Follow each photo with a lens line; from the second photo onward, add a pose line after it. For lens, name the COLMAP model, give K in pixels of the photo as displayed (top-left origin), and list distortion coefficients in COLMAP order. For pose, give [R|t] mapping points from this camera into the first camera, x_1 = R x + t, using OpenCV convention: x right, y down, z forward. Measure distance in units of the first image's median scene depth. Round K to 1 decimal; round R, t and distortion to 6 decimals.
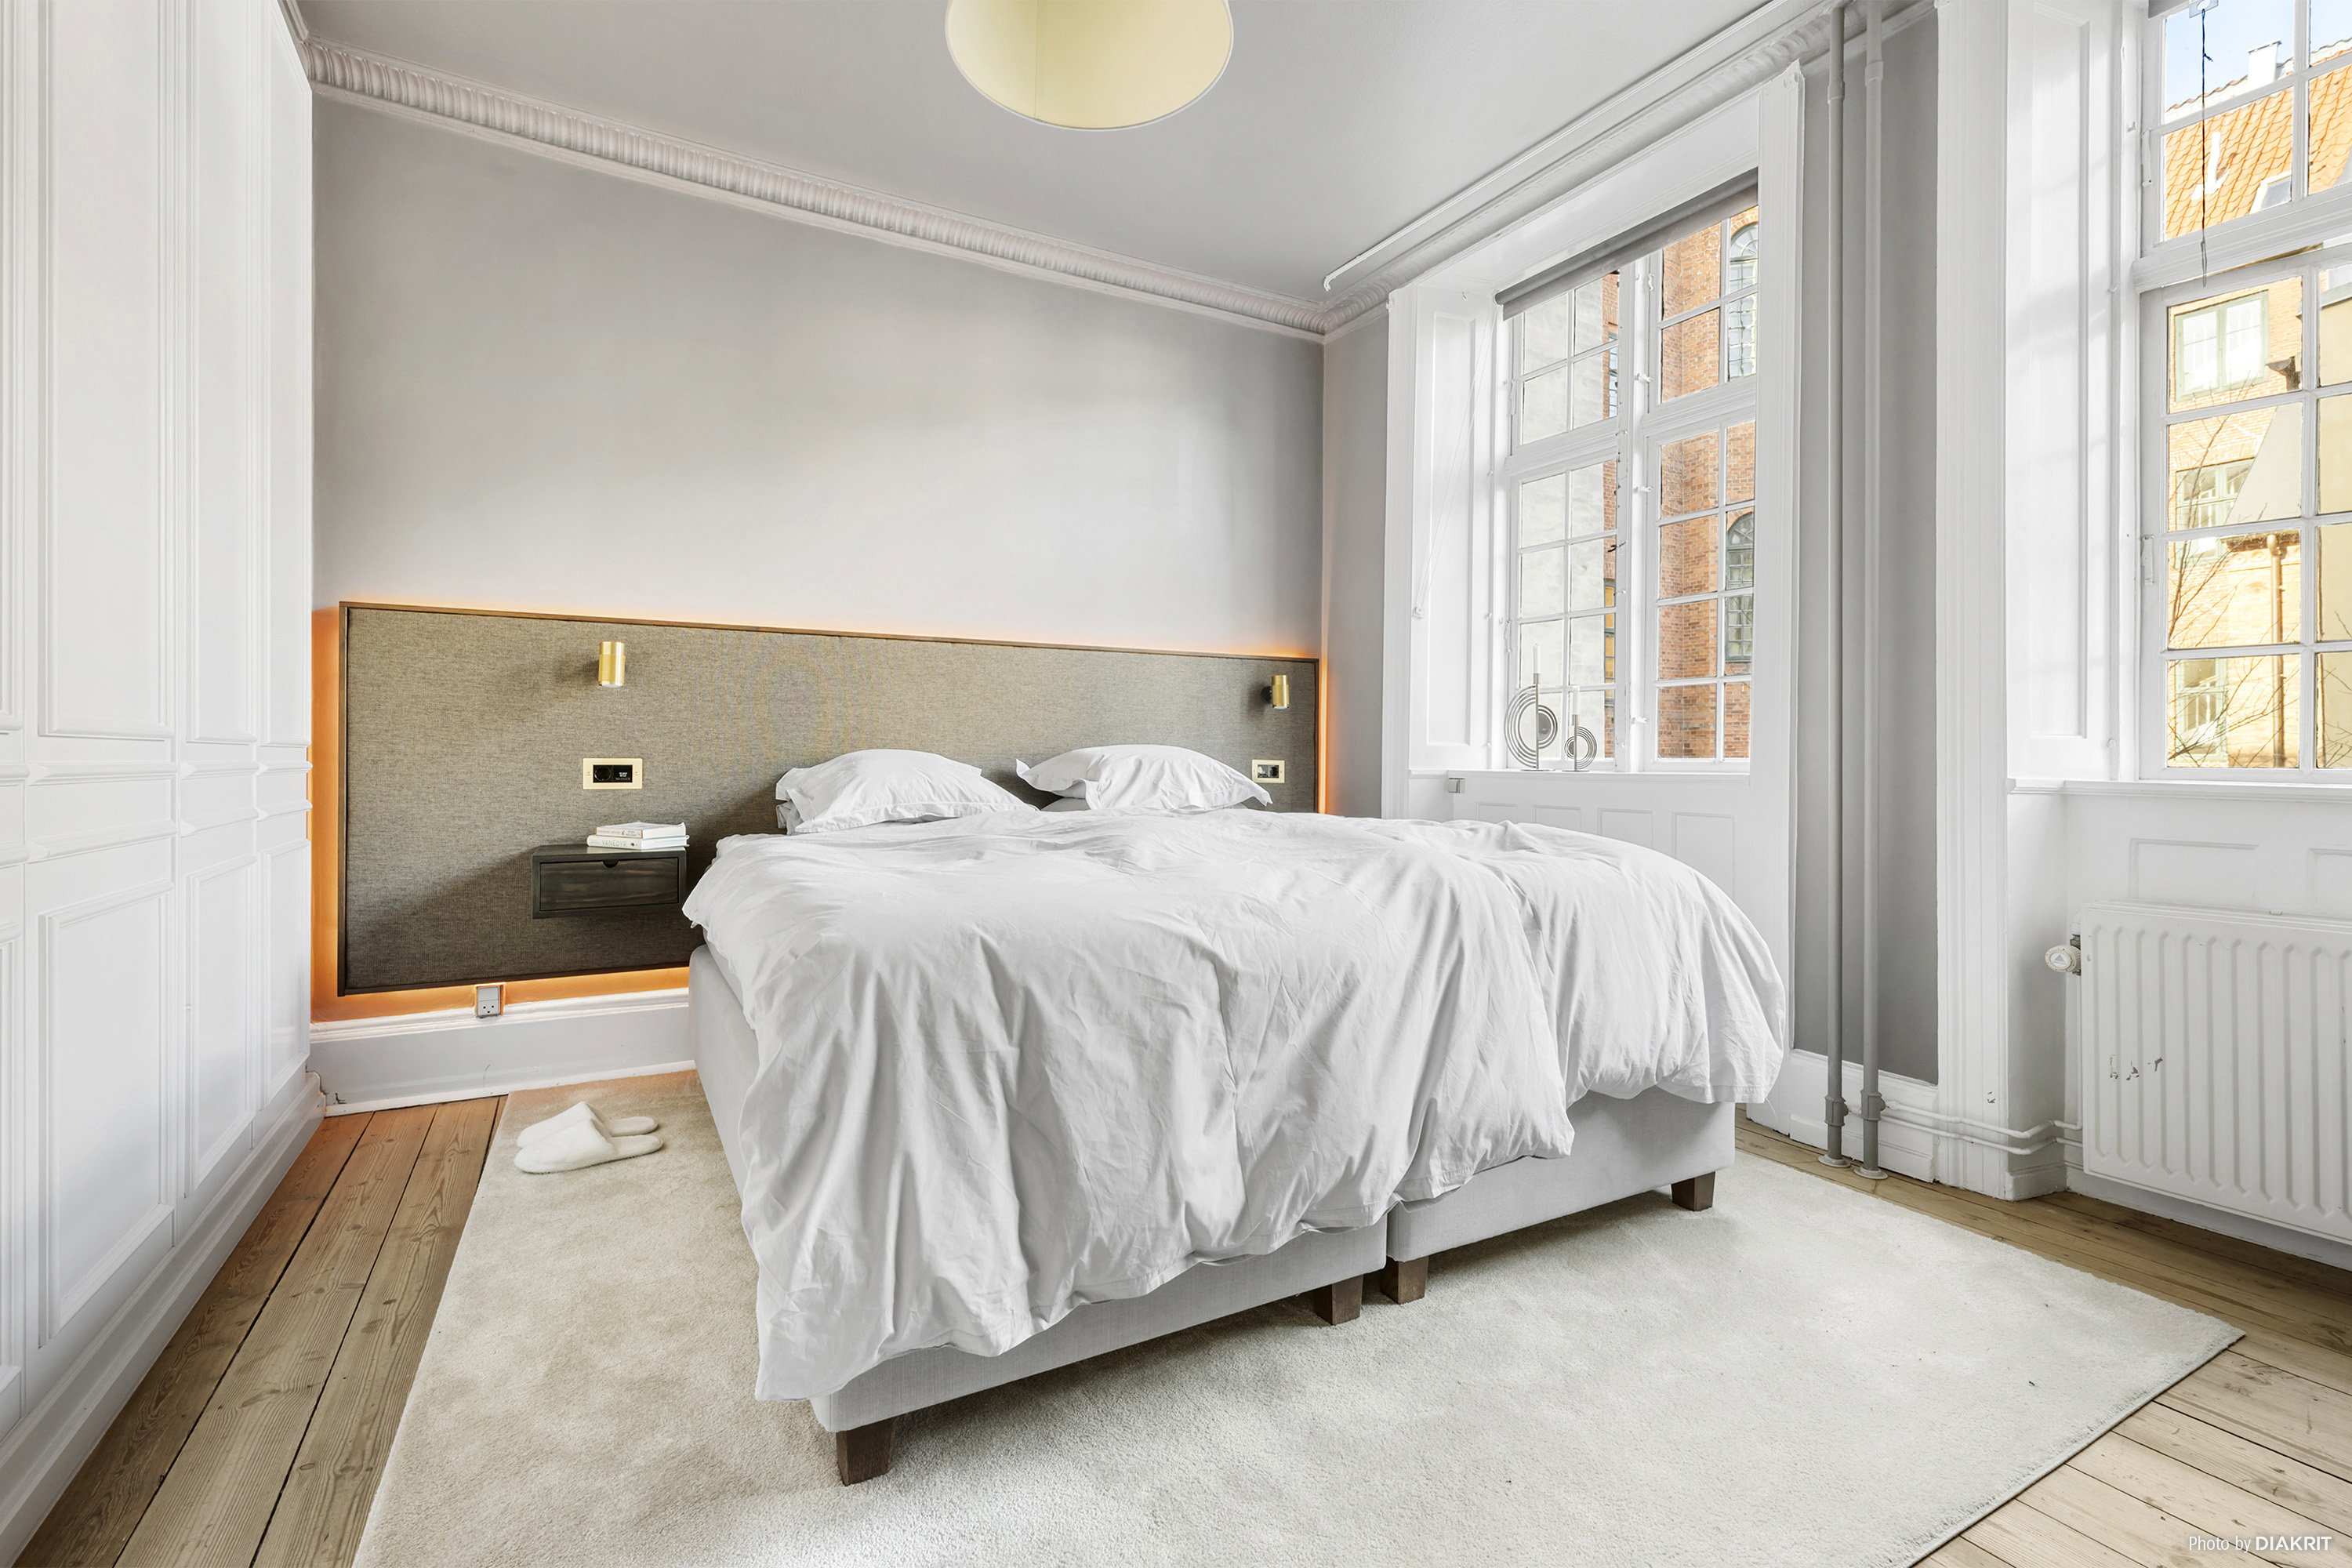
lens RADIAL K [[1053.7, 0, 1177.3], [0, 1053.7, 762.7], [0, 0, 1]] dist [-0.000683, -0.000027]
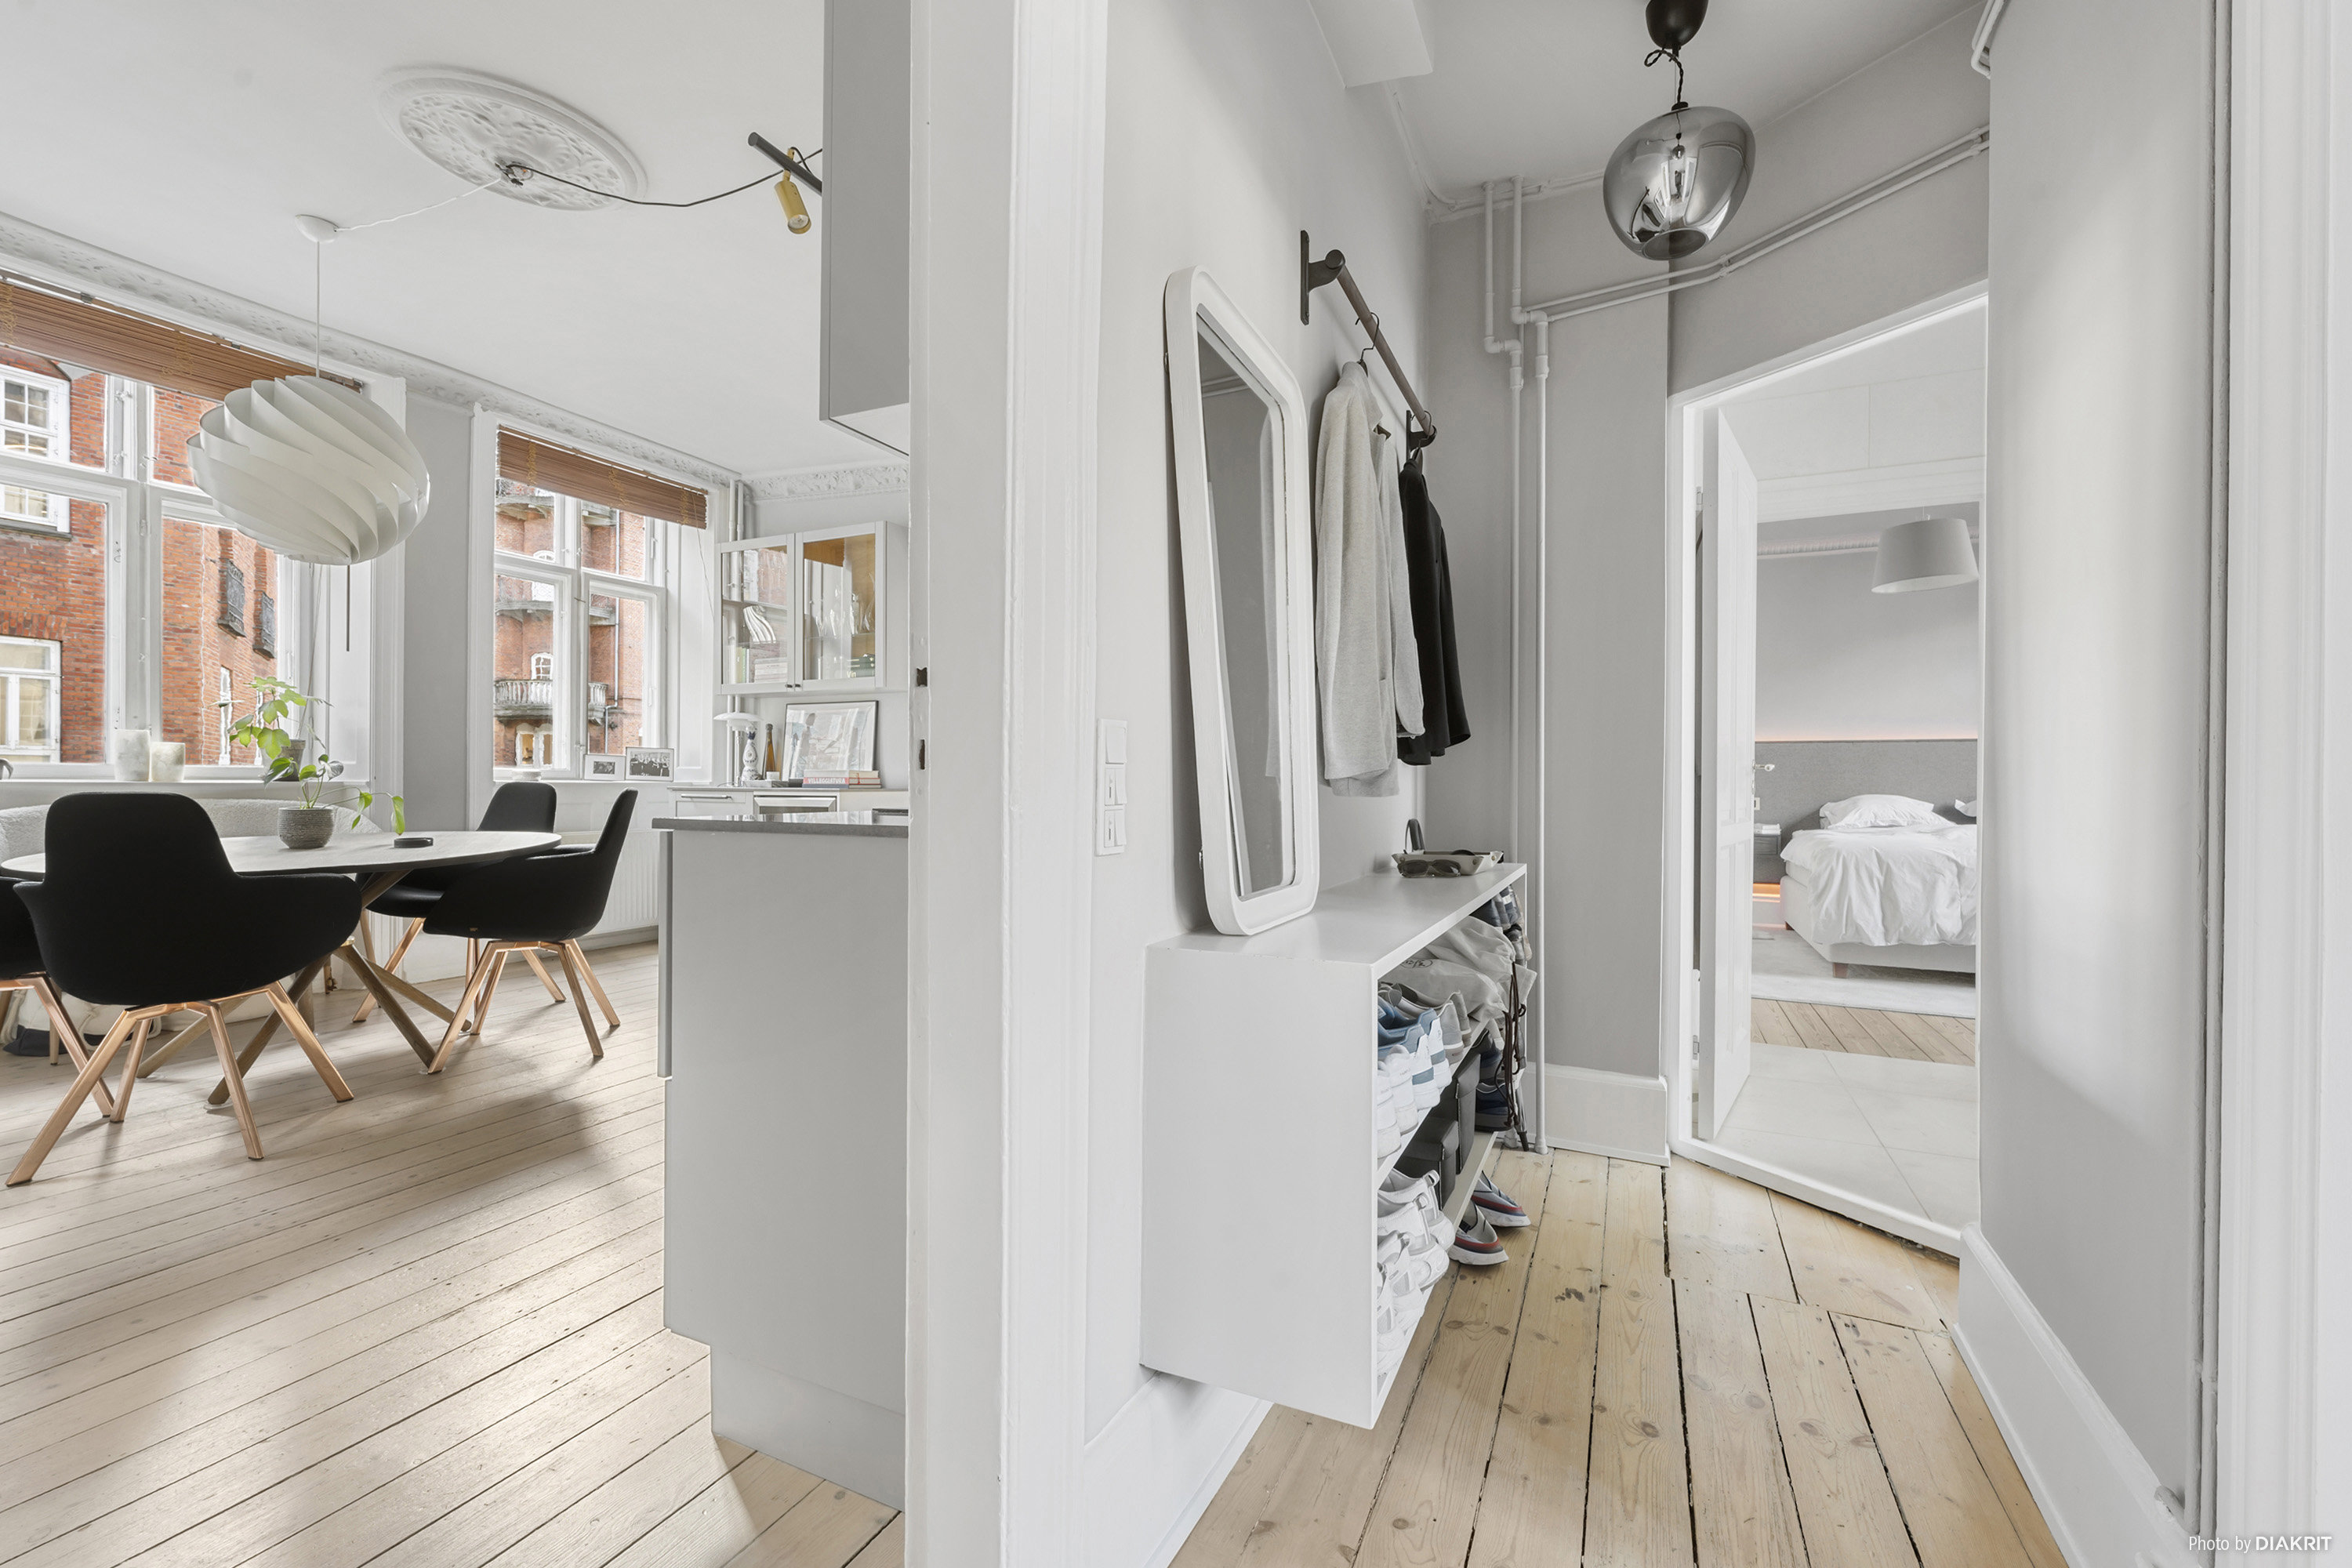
lens RADIAL K [[996.2, 0, 1167.8], [0, 996.2, 782.2], [0, 0, 1]] dist [-0.002157, 0.000142]
pose [[0.578222, -0.000404, -0.815879, 1.028306], [-0.004107, 0.999986, -0.003405, -0.046953], [0.815869, 0.005320, 0.578212, -2.567443]]
